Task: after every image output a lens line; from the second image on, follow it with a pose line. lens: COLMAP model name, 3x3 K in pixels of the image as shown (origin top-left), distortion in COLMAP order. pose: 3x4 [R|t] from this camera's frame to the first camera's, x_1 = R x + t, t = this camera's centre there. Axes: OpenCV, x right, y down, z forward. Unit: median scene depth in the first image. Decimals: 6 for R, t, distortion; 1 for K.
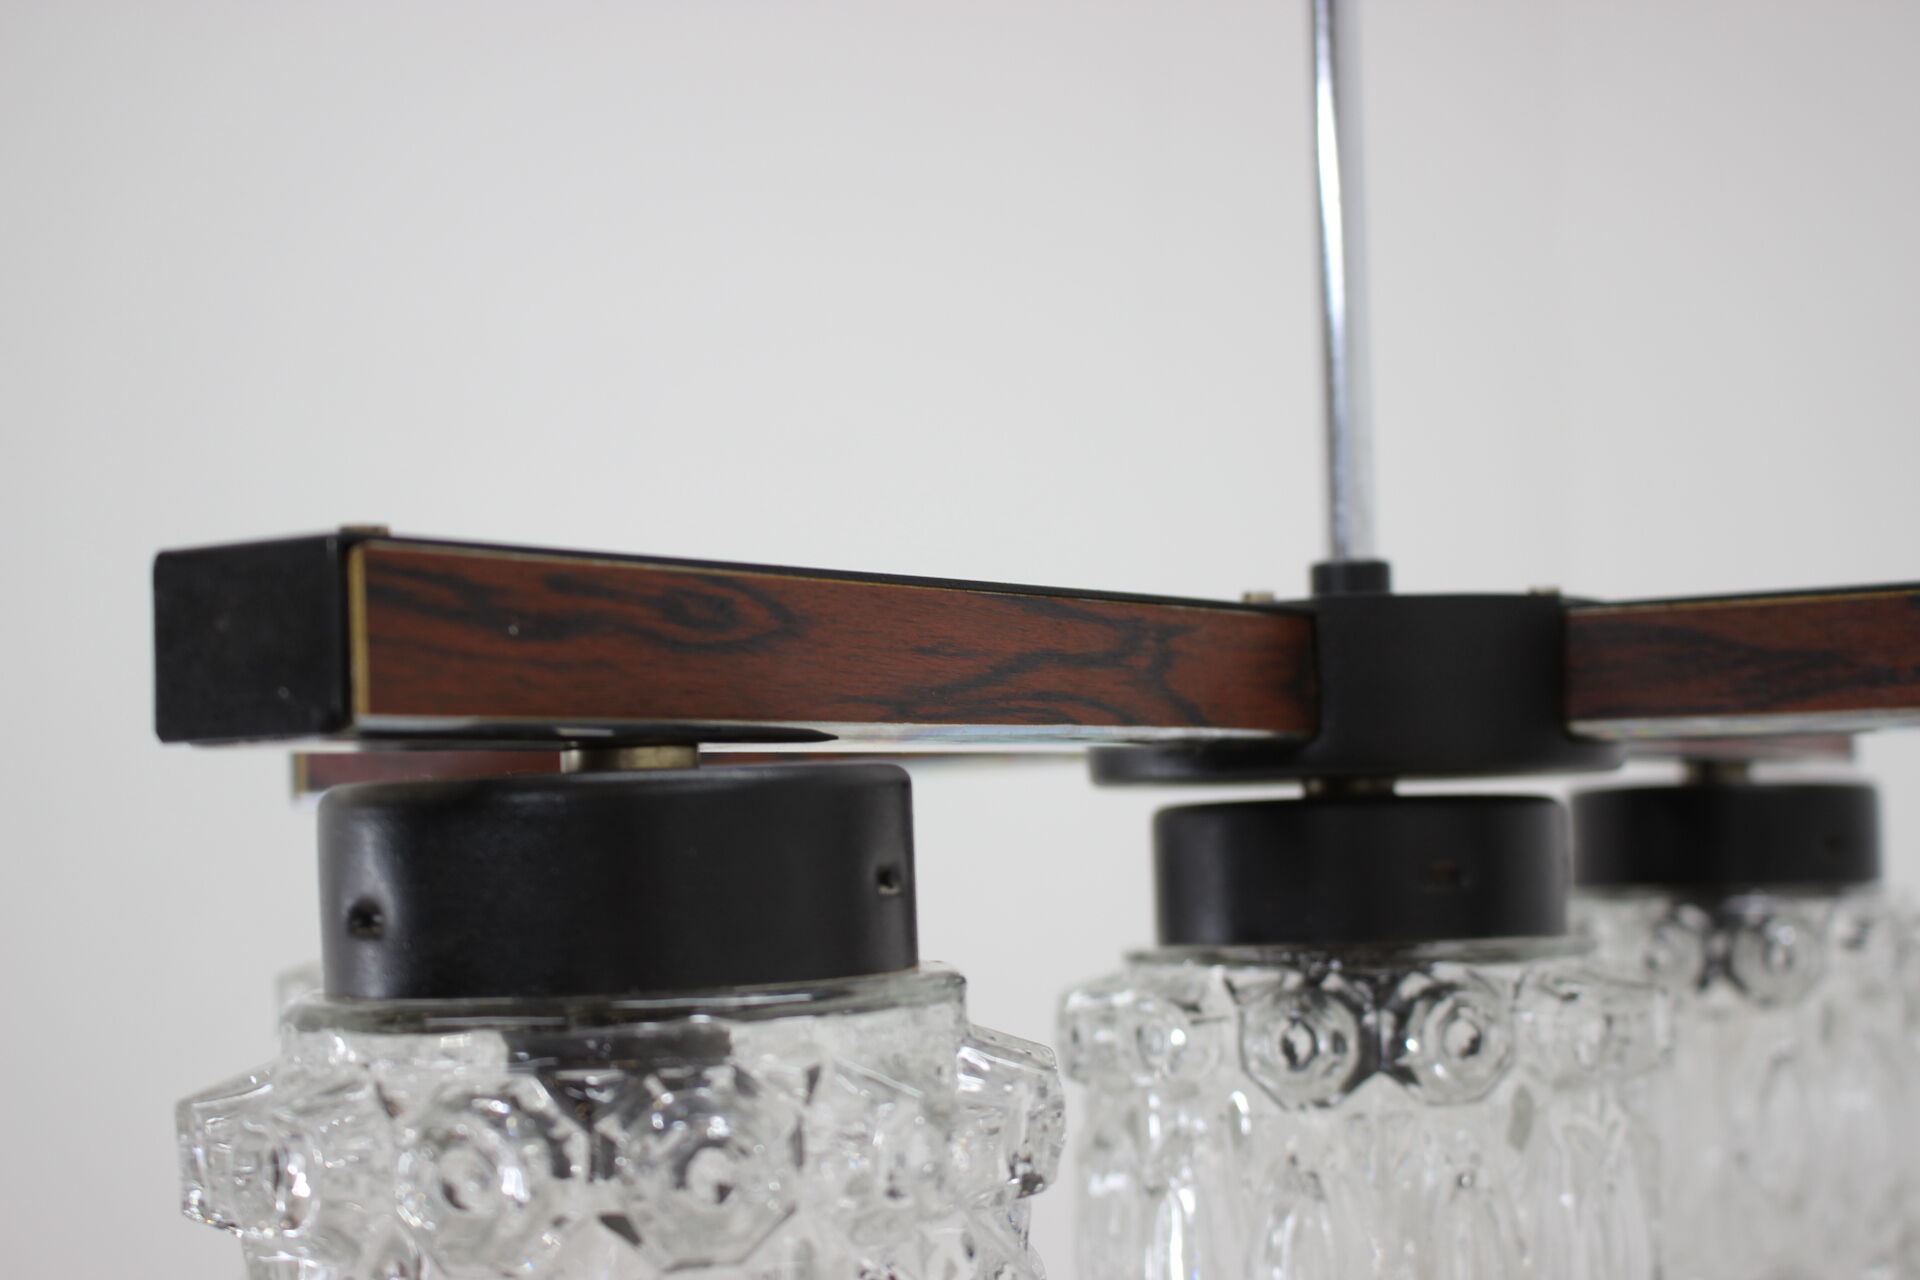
lens RADIAL K [[2946.6, 0, 960.0], [0, 2946.6, 640.0], [0, 0, 1]] dist [-0.115486, 0.016596]
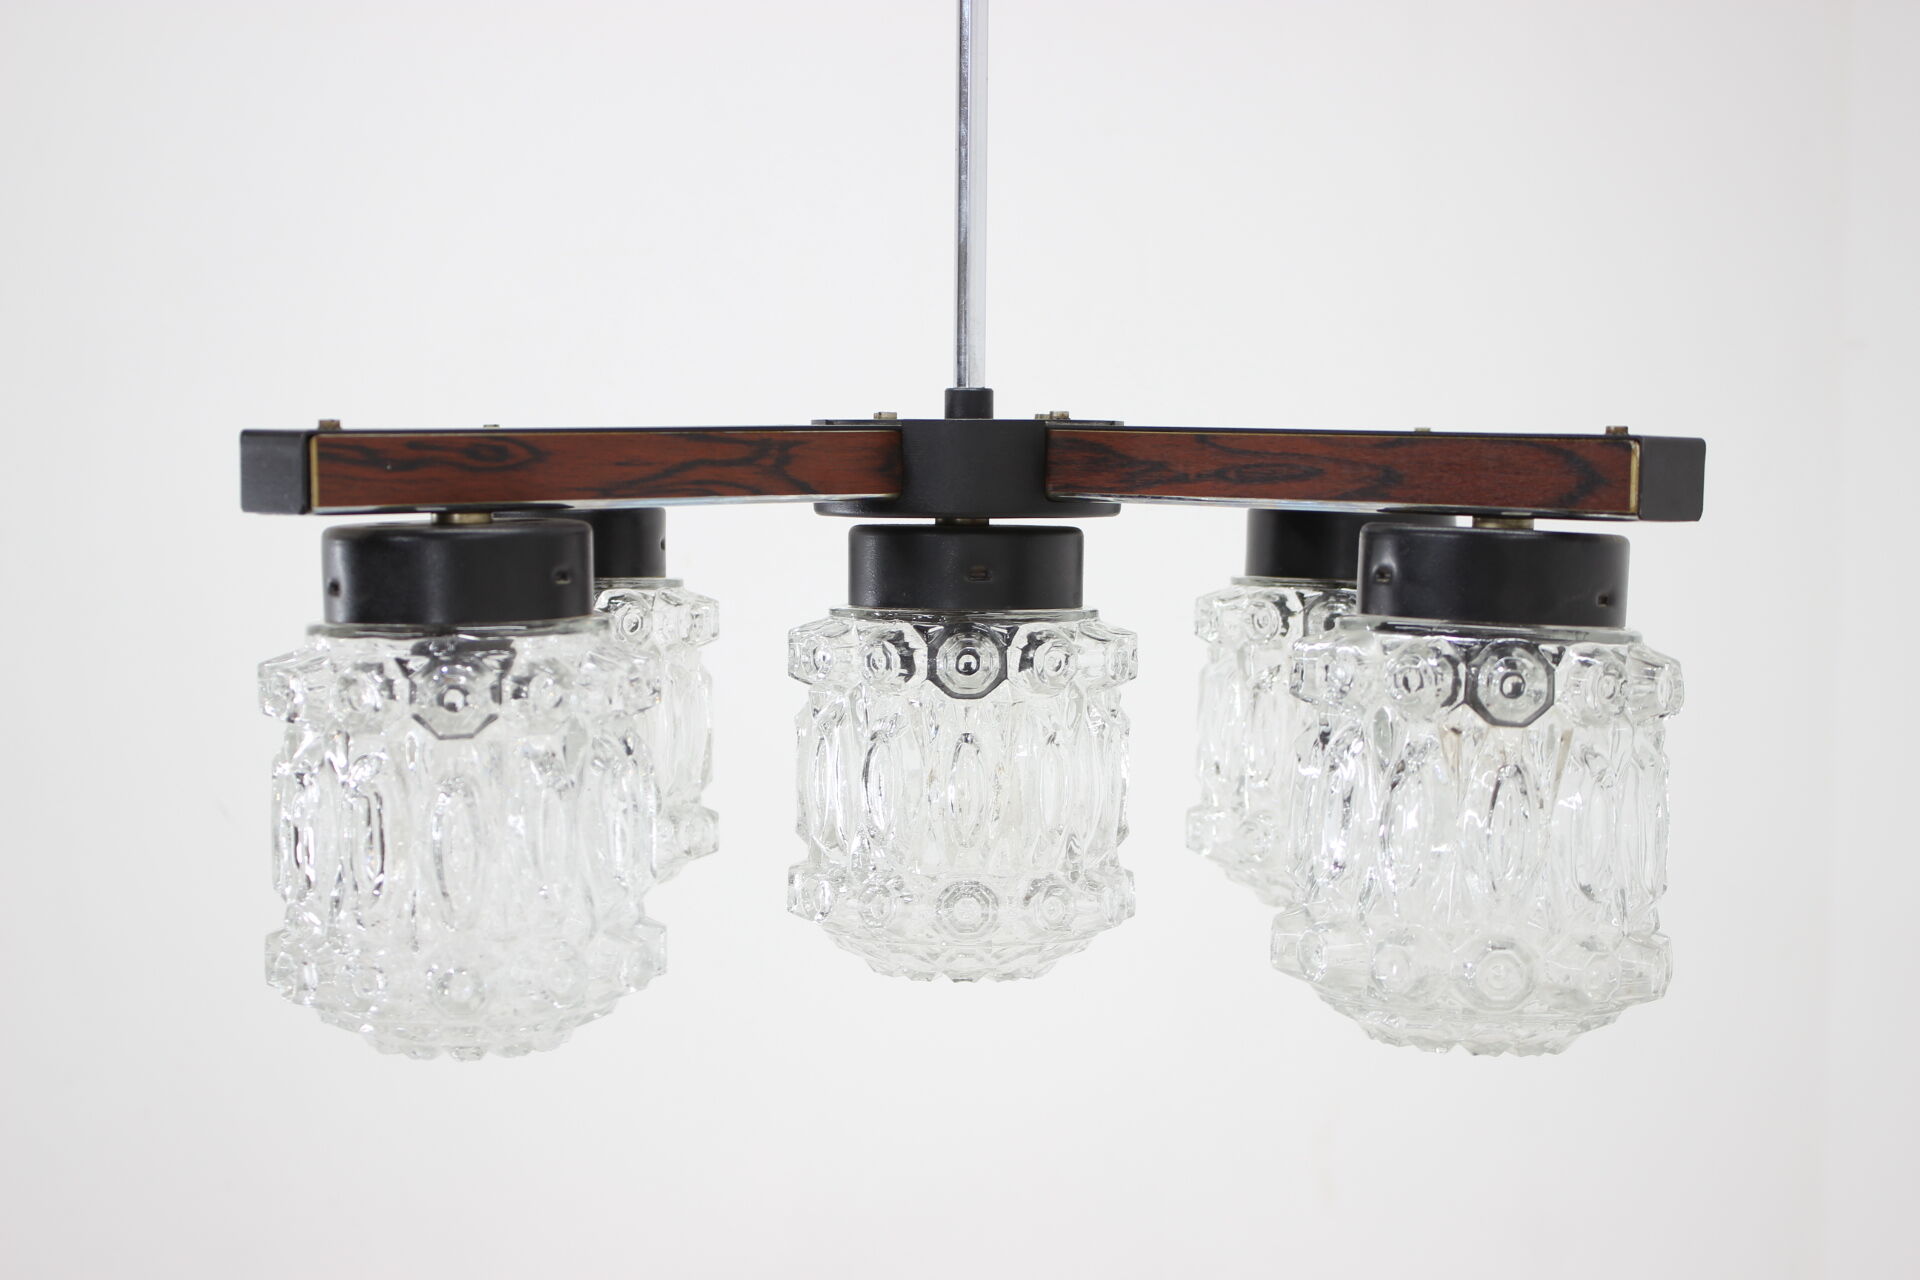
lens RADIAL K [[3518.3, 0, 960.0], [0, 3518.3, 640.0], [0, 0, 1]] dist [-0.069421, -0.108041]
pose [[0.982610, 0.039922, -0.181338, 0.754486], [-0.015873, 0.991099, 0.132180, -0.228019], [0.185001, -0.127003, 0.974497, -1.548408]]
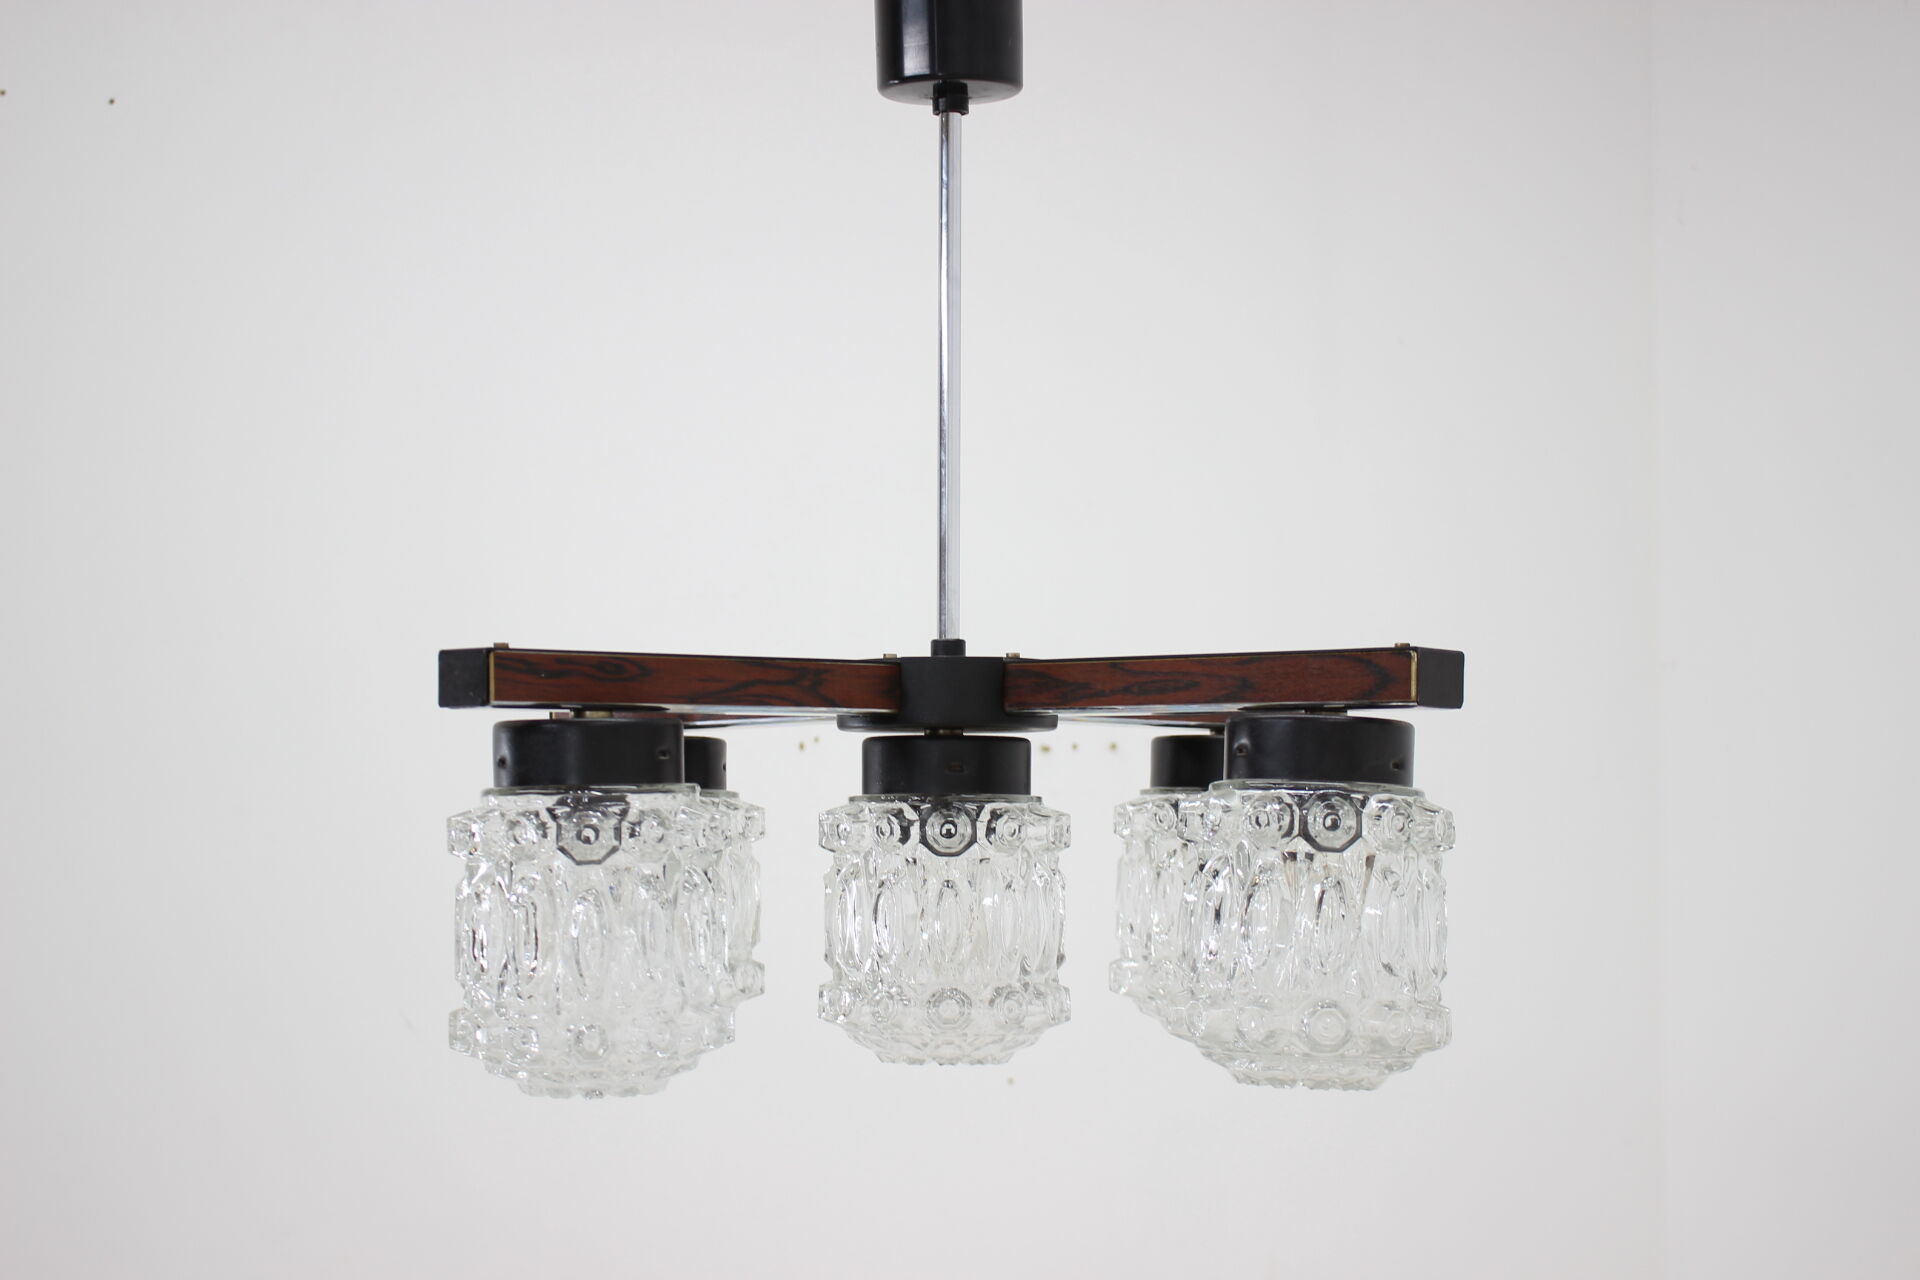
lens RADIAL K [[2946.6, 0, 960.0], [0, 2946.6, 640.0], [0, 0, 1]] dist [-0.115486, 0.016596]
pose [[0.984356, 0.013041, -0.175708, 0.841826], [-0.010989, 0.999860, 0.012648, -0.085026], [0.175848, -0.010519, 0.984361, -2.058391]]
